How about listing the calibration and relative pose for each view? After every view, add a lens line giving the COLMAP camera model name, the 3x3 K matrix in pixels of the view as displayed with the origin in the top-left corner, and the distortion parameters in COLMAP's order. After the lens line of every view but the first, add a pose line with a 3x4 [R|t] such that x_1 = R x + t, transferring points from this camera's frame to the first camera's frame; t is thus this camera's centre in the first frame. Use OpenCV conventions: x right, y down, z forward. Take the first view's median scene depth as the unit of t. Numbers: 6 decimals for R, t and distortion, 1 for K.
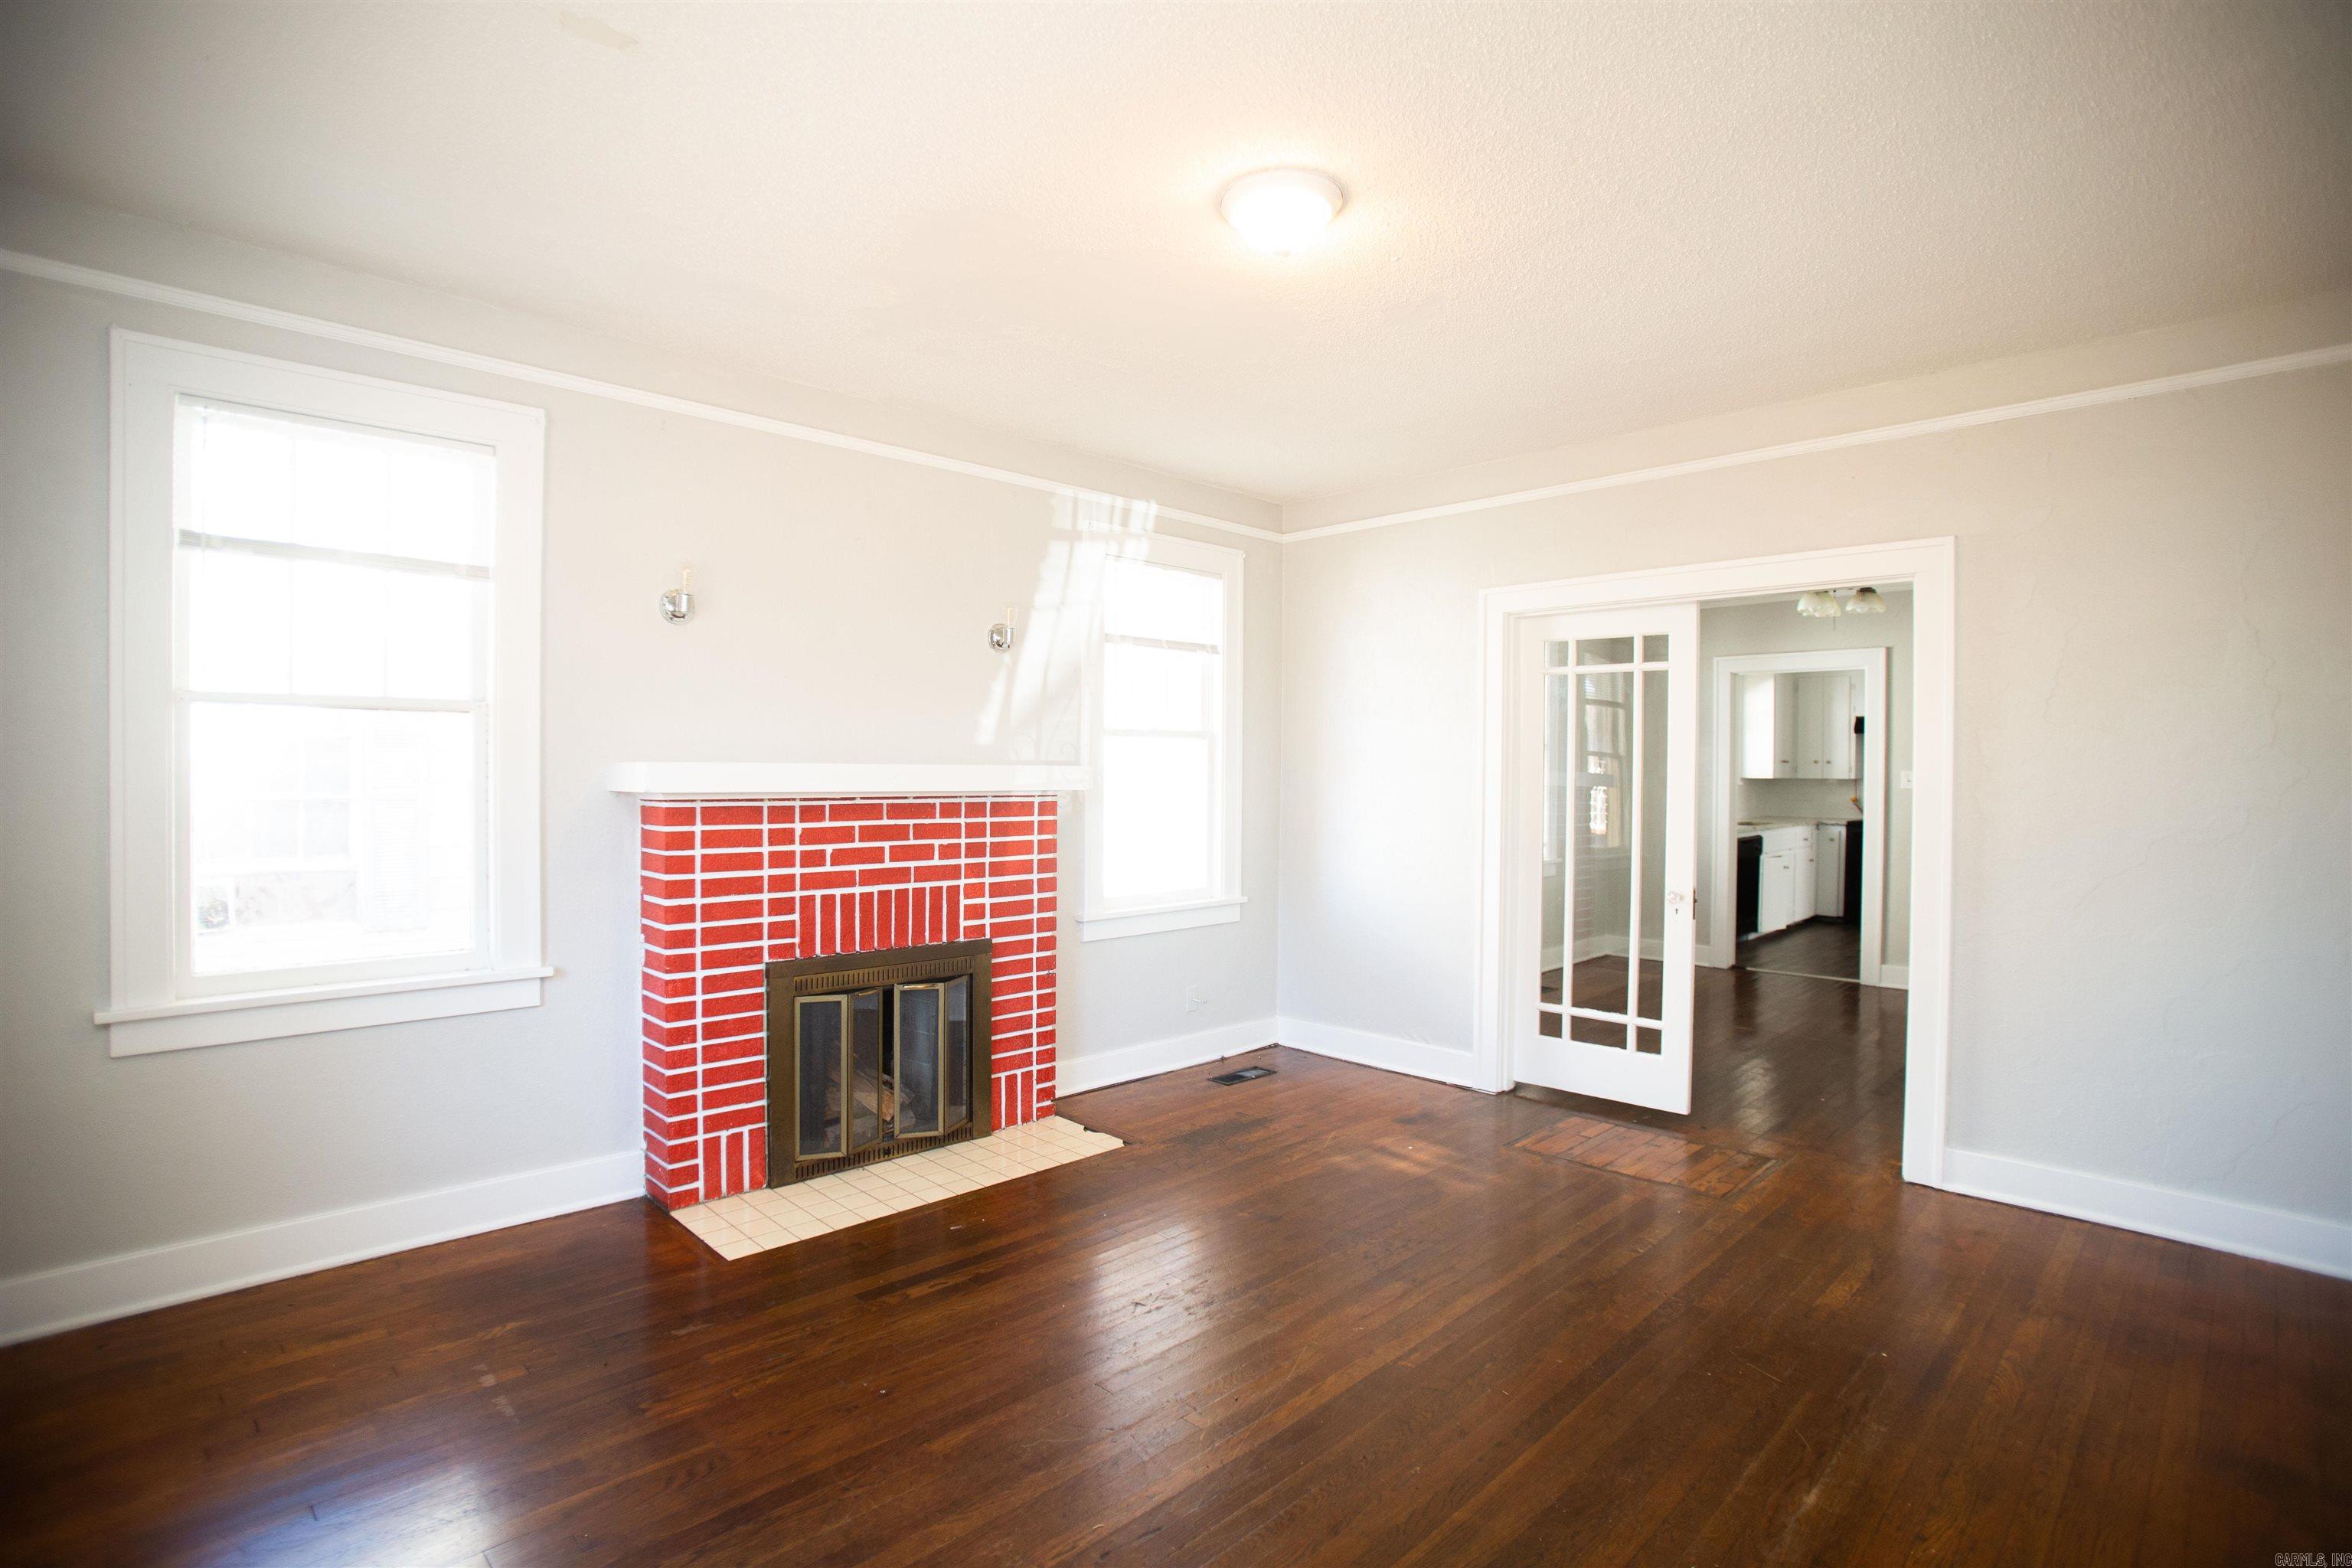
lens RADIAL K [[1159.0, 0, 1176.0], [0, 1159.0, 784.0], [0, 0, 1]] dist [-0.088925, 0.043383]
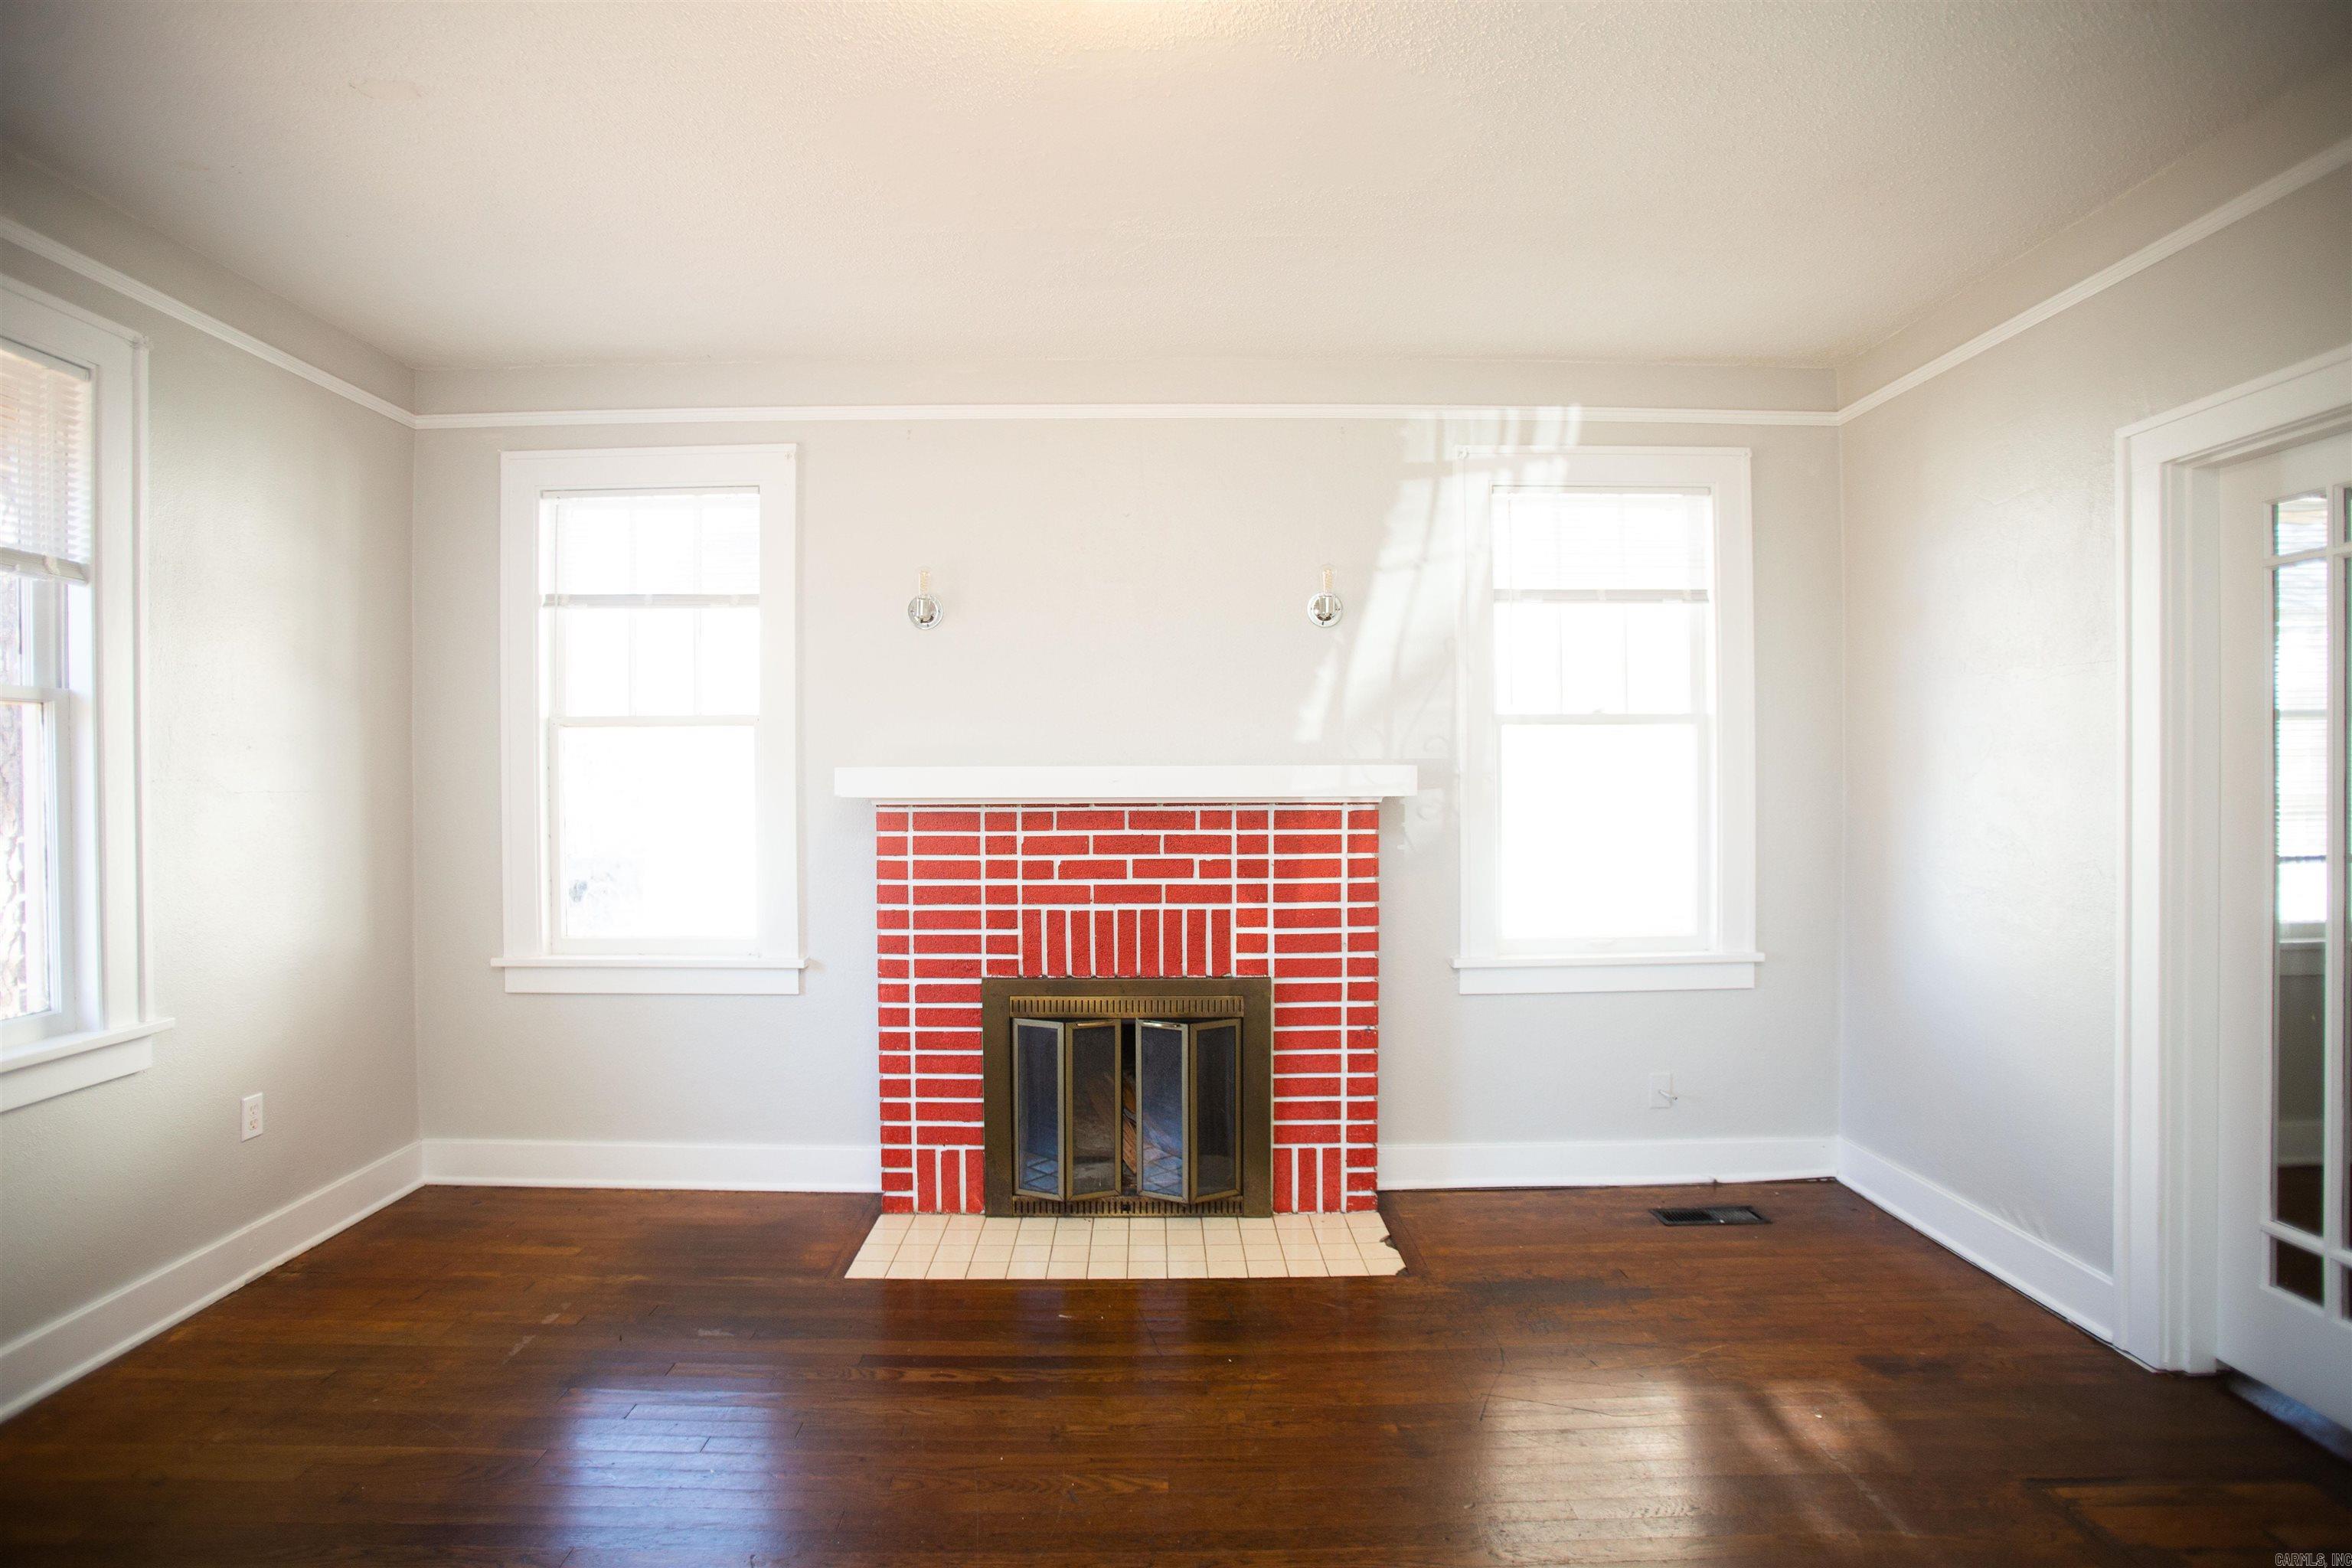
lens RADIAL K [[1159.0, 0, 1176.0], [0, 1159.0, 784.0], [0, 0, 1]] dist [-0.088925, 0.043383]
pose [[0.716901, -0.005353, -0.697154, 0.389073], [0.001072, 0.999978, -0.006575, 0.002095], [0.697174, 0.003966, 0.716891, 0.392268]]
